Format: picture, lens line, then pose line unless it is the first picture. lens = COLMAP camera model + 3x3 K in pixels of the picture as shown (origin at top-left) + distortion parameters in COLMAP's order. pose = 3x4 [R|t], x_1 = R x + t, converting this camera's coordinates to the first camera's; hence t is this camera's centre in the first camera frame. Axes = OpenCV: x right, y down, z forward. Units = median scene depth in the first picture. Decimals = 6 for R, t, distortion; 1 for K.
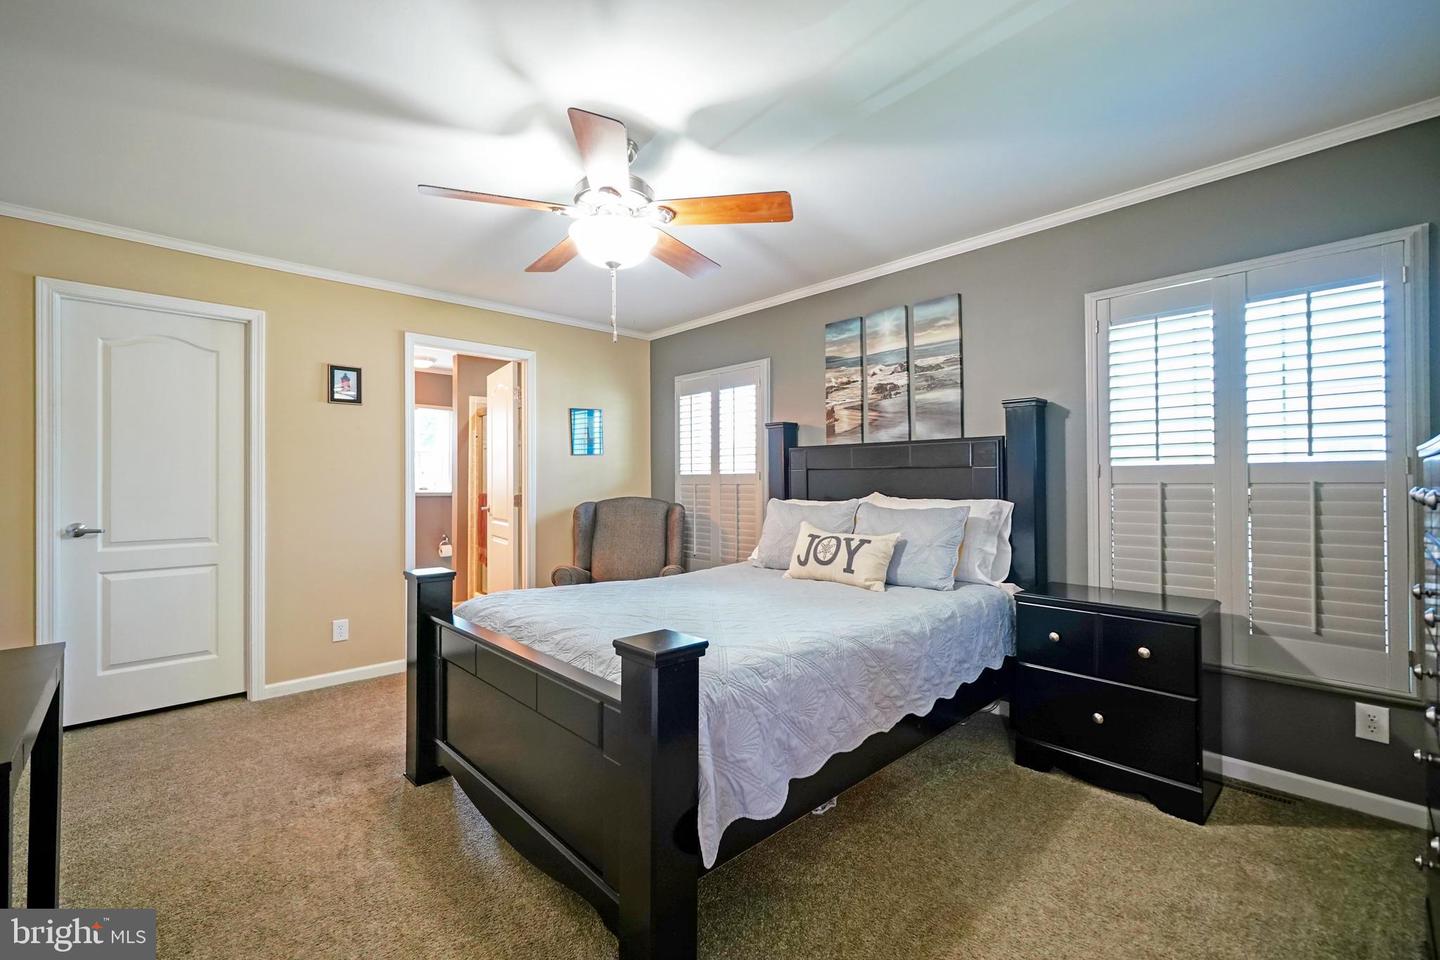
lens RADIAL K [[608.1, 0, 710.0], [0, 608.1, 478.2], [0, 0, 1]] dist [-0.001116, 0.000428]
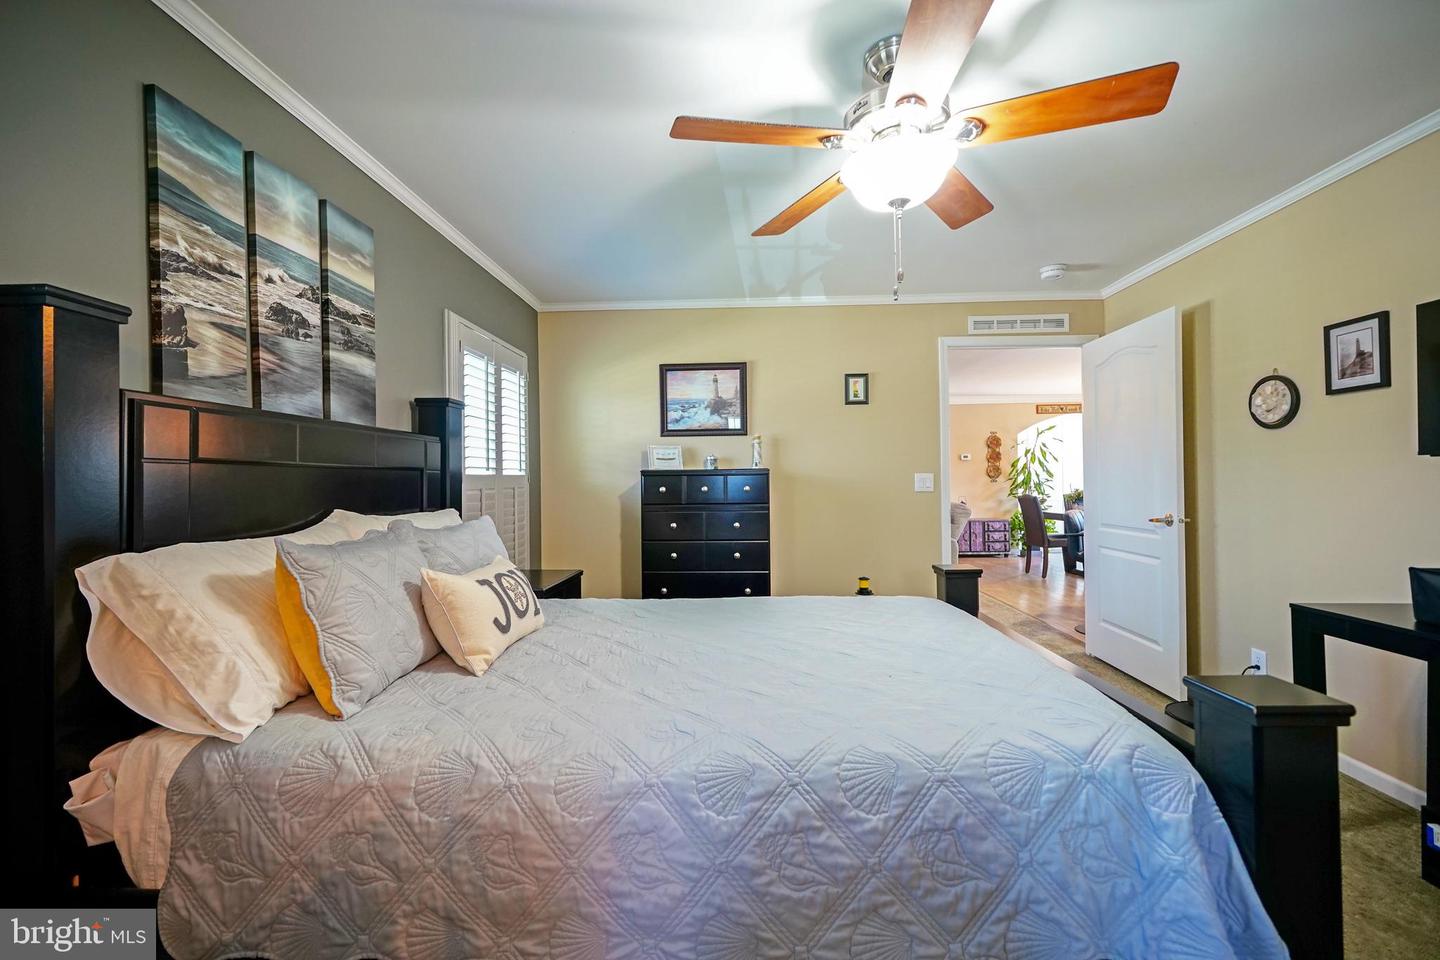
lens RADIAL K [[608.5, 0, 709.1], [0, 608.5, 476.3], [0, 0, 1]] dist [-0.010040, 0.005989]
pose [[-0.690012, 0.020778, 0.723499, -0.354558], [0.014468, 0.999784, -0.014914, 0.005936], [-0.723653, 0.000177, -0.690164, 1.108659]]
